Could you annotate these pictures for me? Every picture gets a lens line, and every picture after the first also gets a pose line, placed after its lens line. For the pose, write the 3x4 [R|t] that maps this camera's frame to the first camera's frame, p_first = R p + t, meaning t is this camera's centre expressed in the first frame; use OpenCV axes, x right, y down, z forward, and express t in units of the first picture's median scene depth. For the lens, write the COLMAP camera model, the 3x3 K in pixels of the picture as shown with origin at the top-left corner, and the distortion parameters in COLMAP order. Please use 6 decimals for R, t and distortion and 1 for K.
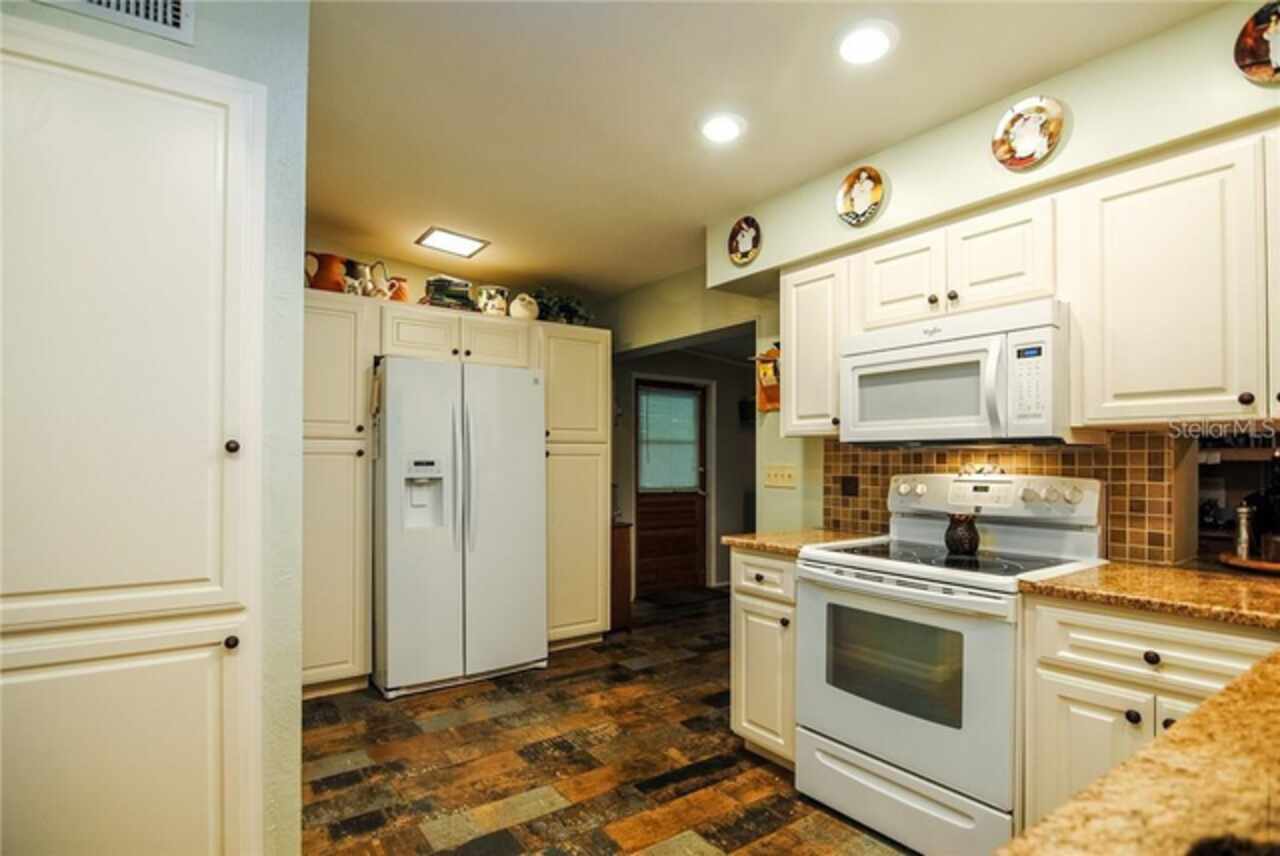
lens RADIAL K [[656.3, 0, 639.3], [0, 656.3, 453.6], [0, 0, 1]] dist [-0.013540, -0.000657]
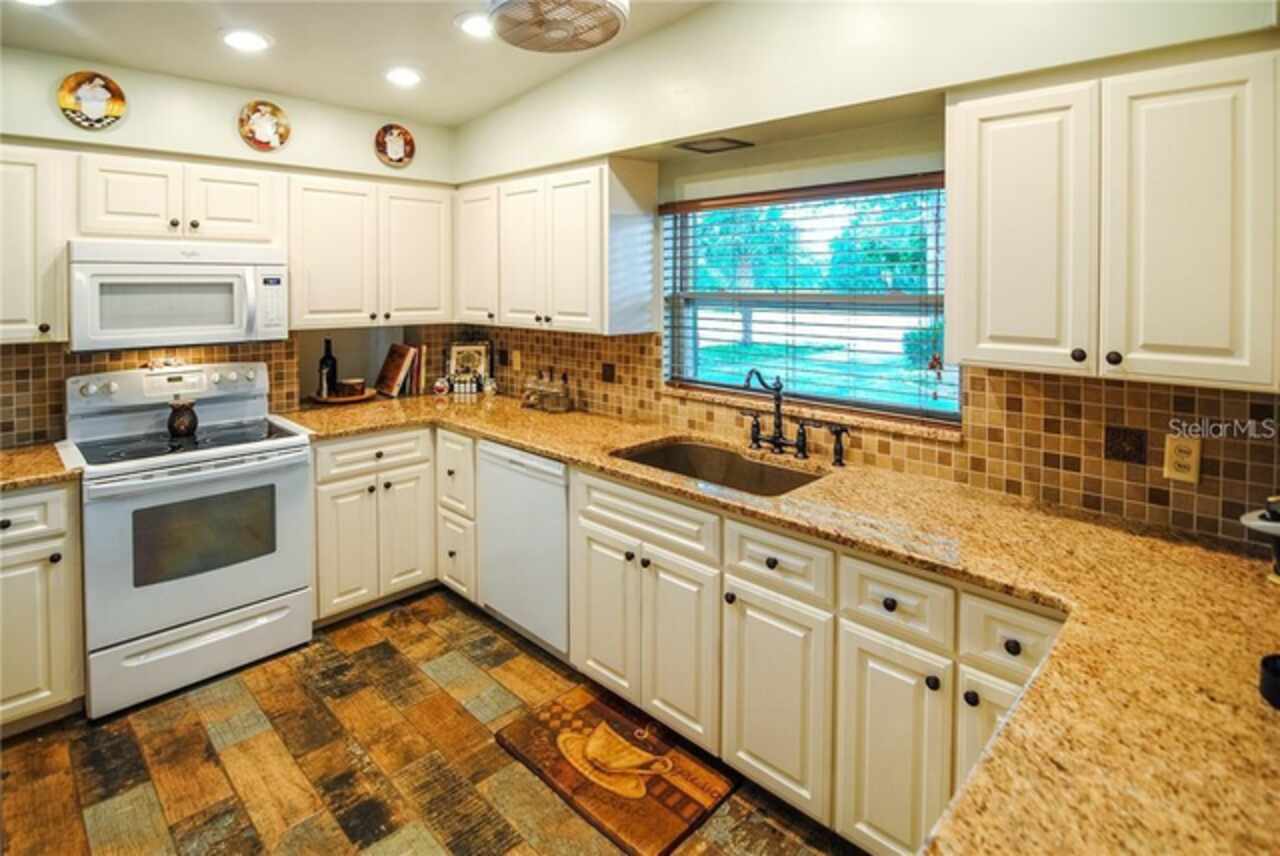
lens RADIAL K [[669.1, 0, 638.4], [0, 669.1, 293.5], [0, 0, 1]] dist [0.000111, -0.001508]
pose [[-0.178483, -0.015938, 0.983814, -0.898053], [-0.011292, 0.999836, 0.014149, -0.140413], [-0.983878, -0.008583, -0.178634, 0.411406]]
